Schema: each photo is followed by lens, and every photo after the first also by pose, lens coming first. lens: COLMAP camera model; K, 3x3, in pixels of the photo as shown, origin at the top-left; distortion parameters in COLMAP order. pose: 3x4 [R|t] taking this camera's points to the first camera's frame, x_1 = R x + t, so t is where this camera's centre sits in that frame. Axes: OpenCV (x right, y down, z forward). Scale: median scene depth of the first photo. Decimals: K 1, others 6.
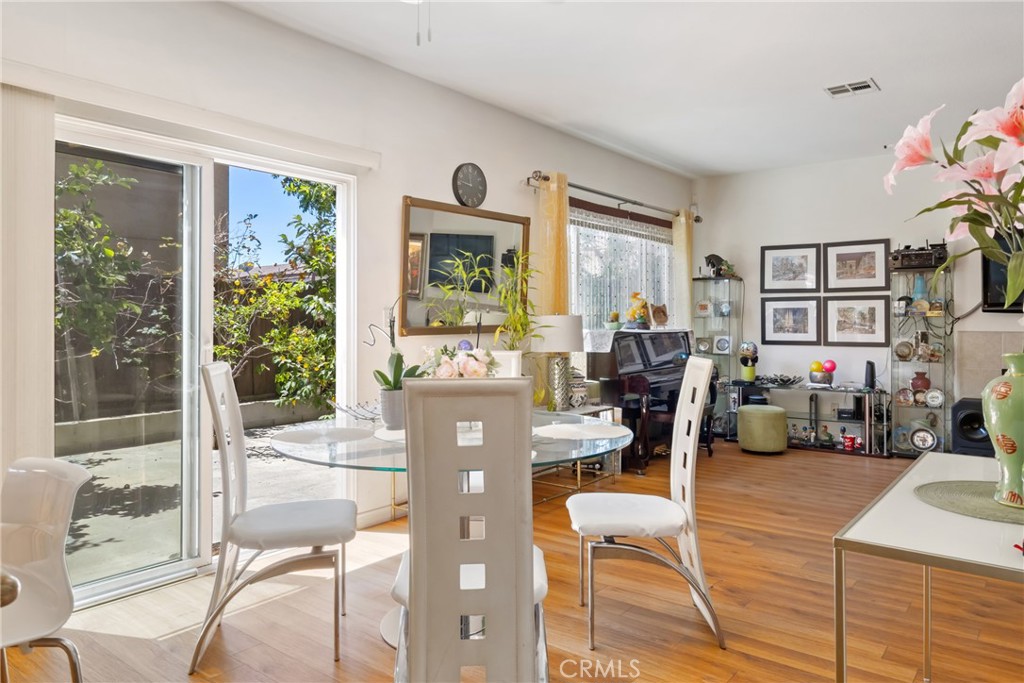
lens RADIAL K [[688.0, 0, 516.0], [0, 688.0, 314.3], [0, 0, 1]] dist [-0.005177, -0.002180]
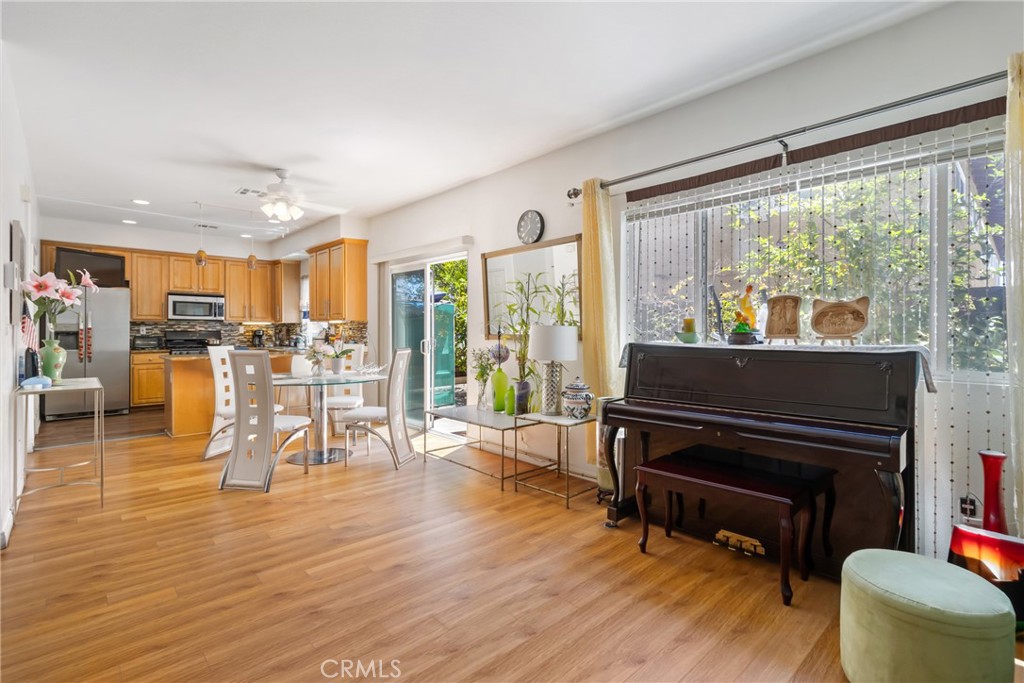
lens RADIAL K [[471.1, 0, 510.1], [0, 471.1, 327.6], [0, 0, 1]] dist [-0.001294, 0.000790]
pose [[-0.152604, -0.003372, -0.988282, 0.628025], [0.009807, 0.999940, -0.004927, 0.006826], [0.988239, -0.010444, -0.152562, 0.832736]]
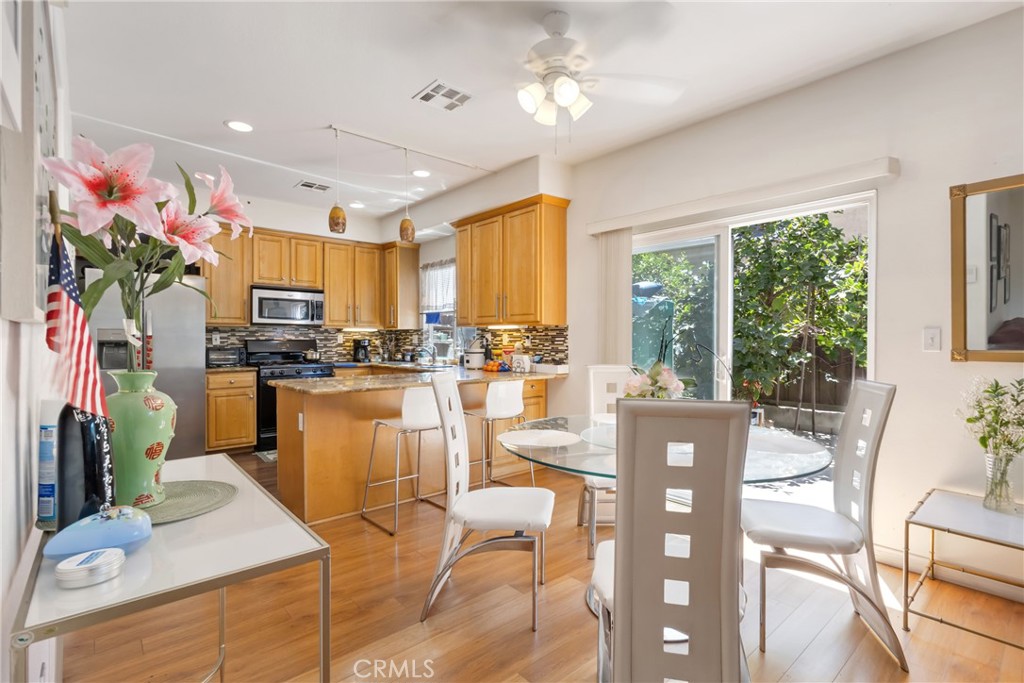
lens RADIAL K [[473.7, 0, 512.0], [0, 473.7, 341.5], [0, 0, 1]] dist [0.002430, 0.000086]
pose [[-0.182975, 0.006851, -0.983094, 0.323530], [0.007473, 0.999957, 0.005578, 0.002000], [0.983089, -0.006326, -0.183018, 0.401771]]
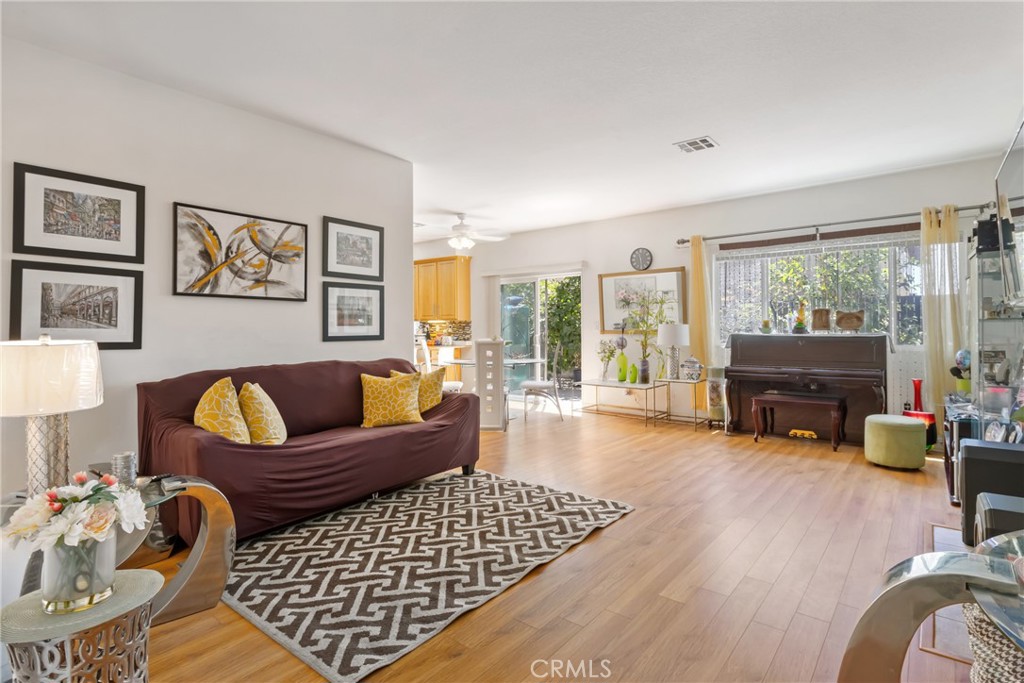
lens RADIAL K [[509.4, 0, 509.2], [0, 509.4, 320.5], [0, 0, 1]] dist [-0.000454, -0.000117]
pose [[-0.021588, -0.013089, -0.999681, 1.064933], [0.014879, 0.999799, -0.013412, 0.003331], [0.999656, -0.015163, -0.021389, 0.493236]]
